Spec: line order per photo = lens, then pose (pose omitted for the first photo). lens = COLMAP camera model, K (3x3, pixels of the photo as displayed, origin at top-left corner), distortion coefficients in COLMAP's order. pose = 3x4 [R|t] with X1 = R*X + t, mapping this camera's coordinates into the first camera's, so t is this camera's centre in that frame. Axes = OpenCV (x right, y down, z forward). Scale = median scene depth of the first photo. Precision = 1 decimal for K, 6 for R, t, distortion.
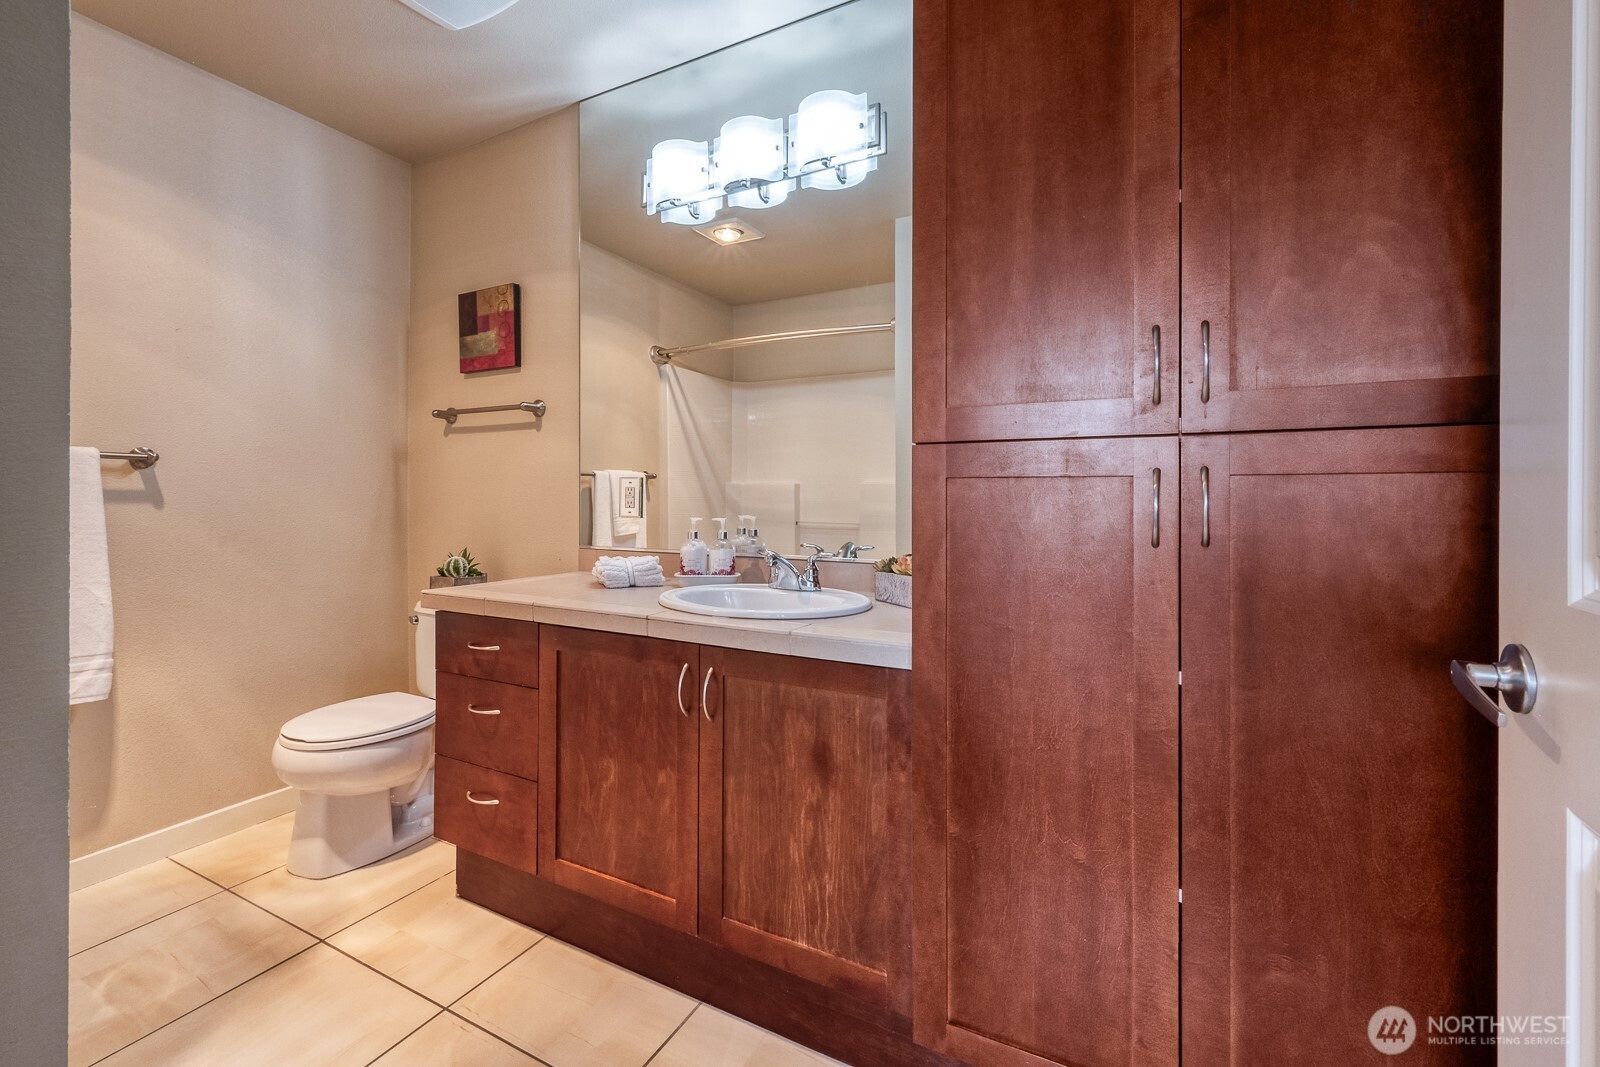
lens RADIAL K [[645.1, 0, 799.7], [0, 645.1, 512.9], [0, 0, 1]] dist [-0.003016, -0.000149]
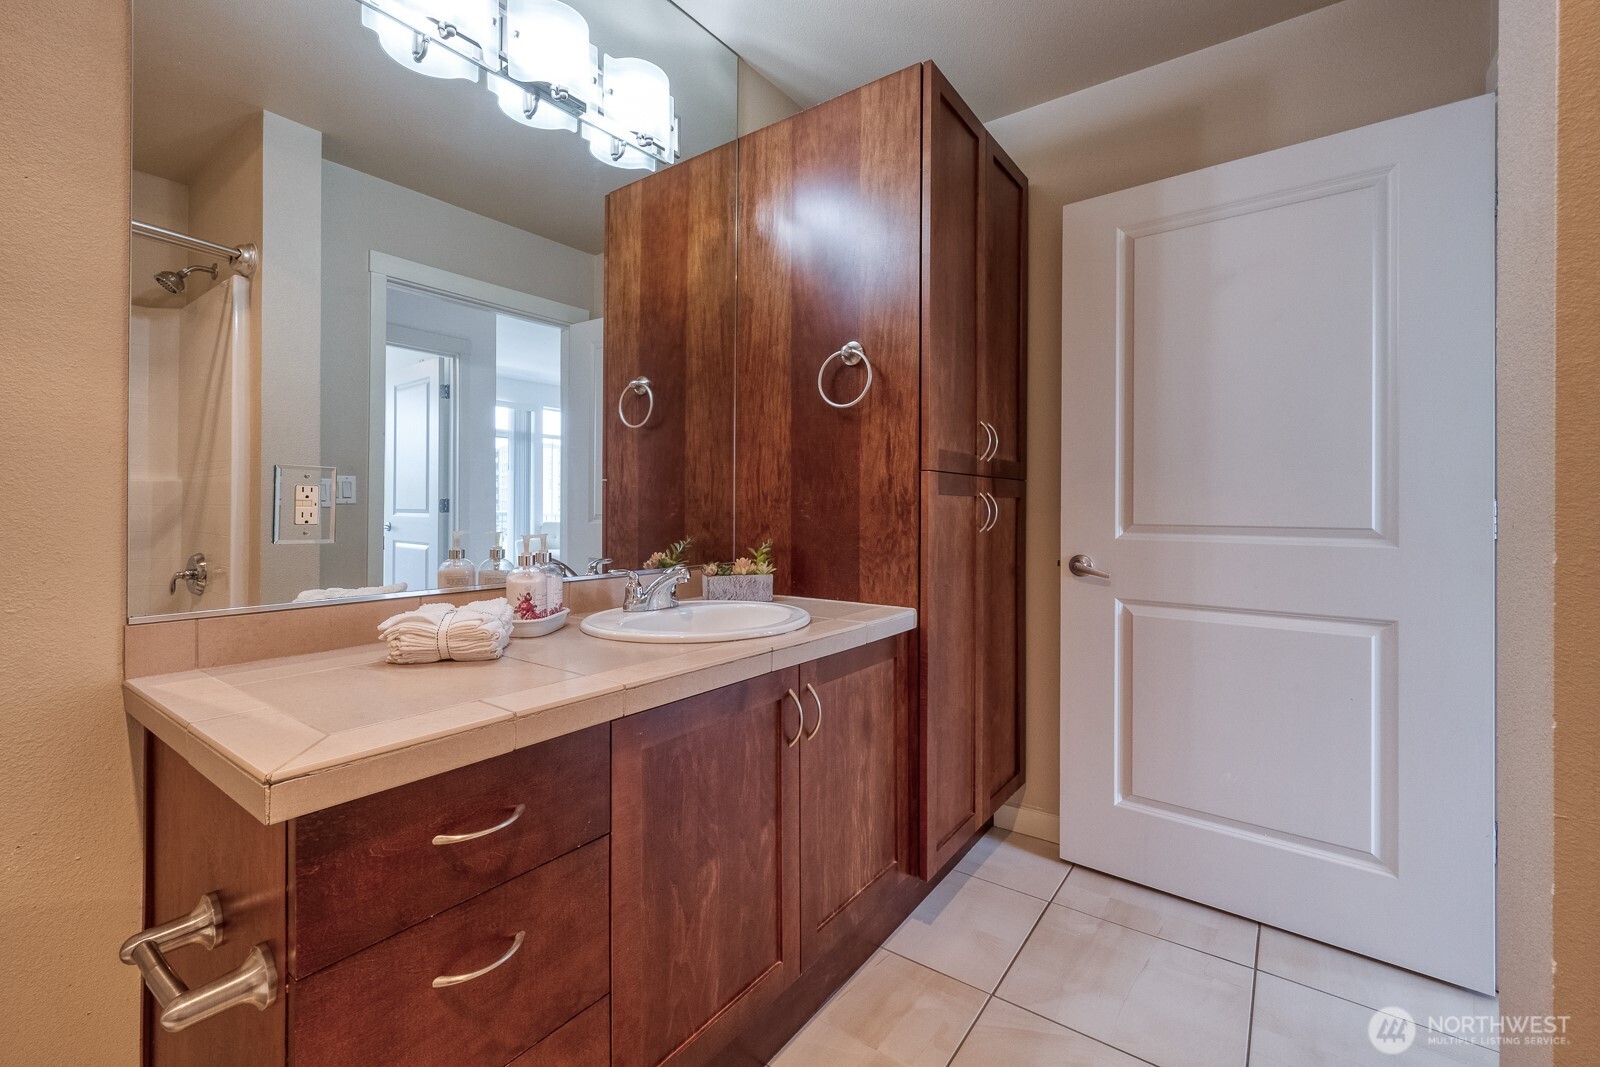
lens RADIAL K [[645.1, 0, 799.7], [0, 645.1, 512.9], [0, 0, 1]] dist [-0.003016, -0.000149]
pose [[0.192138, -0.005324, 0.981353, -0.584968], [0.019732, 0.999804, 0.001560, -0.010018], [-0.981170, 0.019064, 0.192205, 0.439225]]
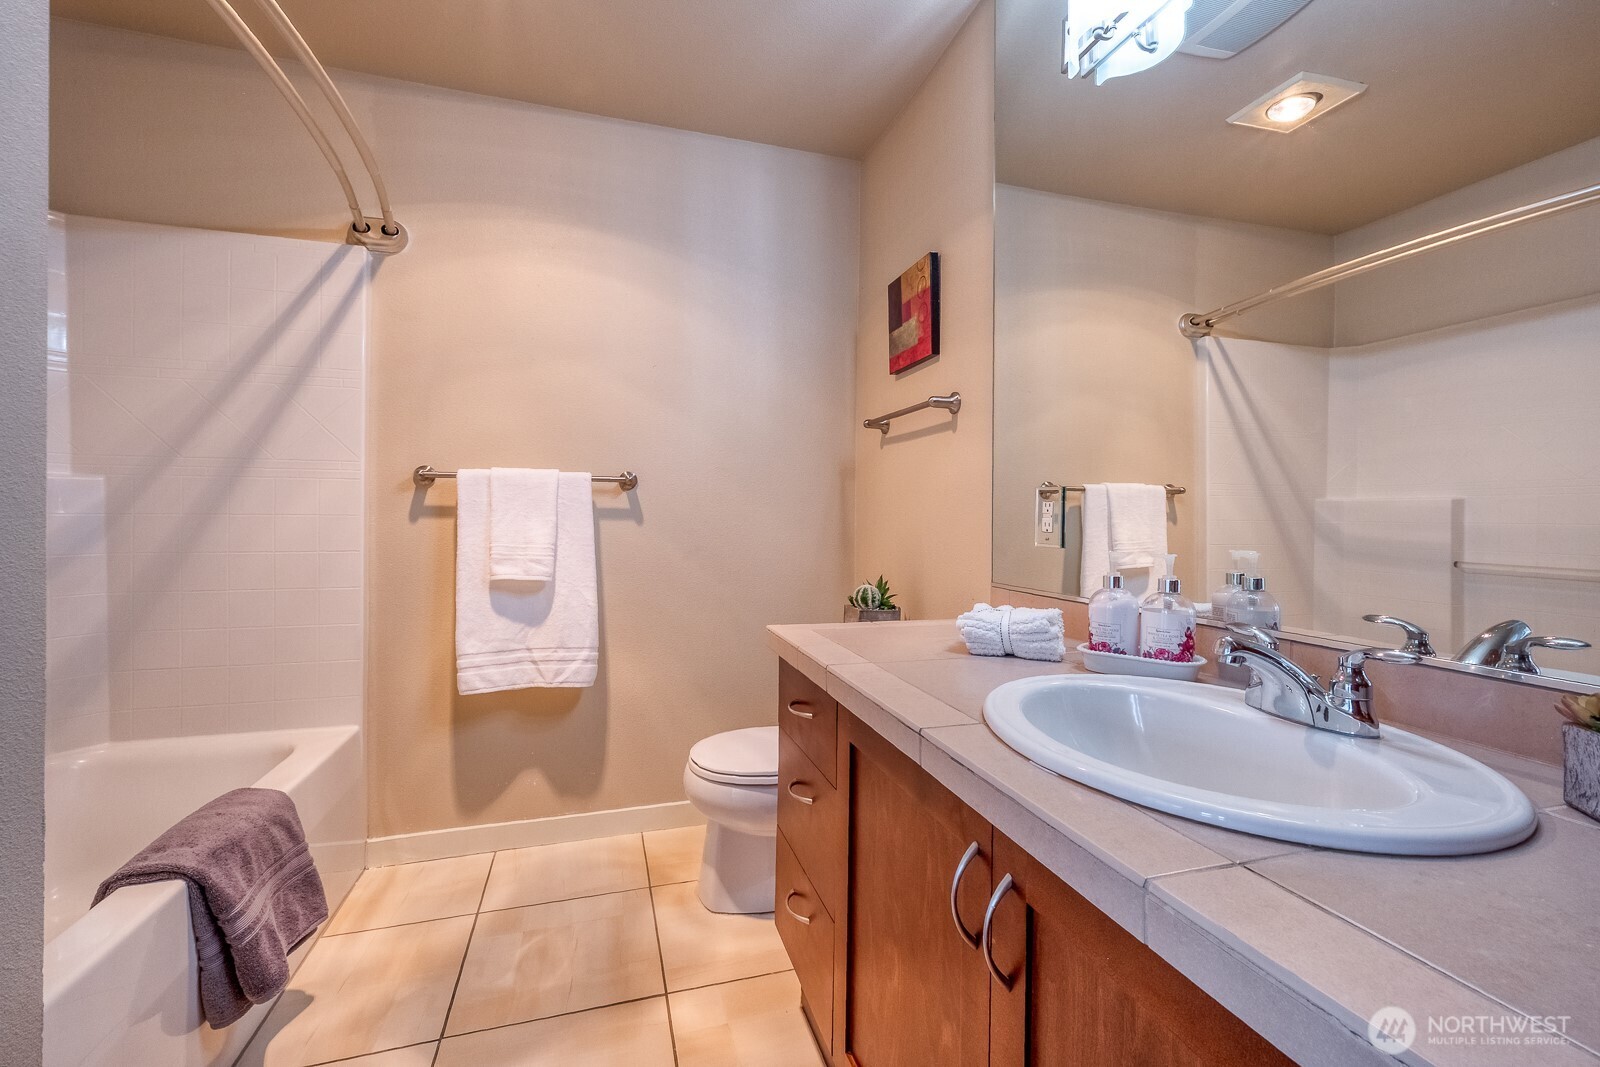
lens RADIAL K [[686.8, 0, 798.9], [0, 686.8, 521.2], [0, 0, 1]] dist [-0.000787, 0.000286]
pose [[0.698232, 0.008126, -0.715825, 0.060997], [-0.023848, 0.999645, -0.011914, -0.004383], [0.715474, 0.025390, 0.698178, 0.287075]]
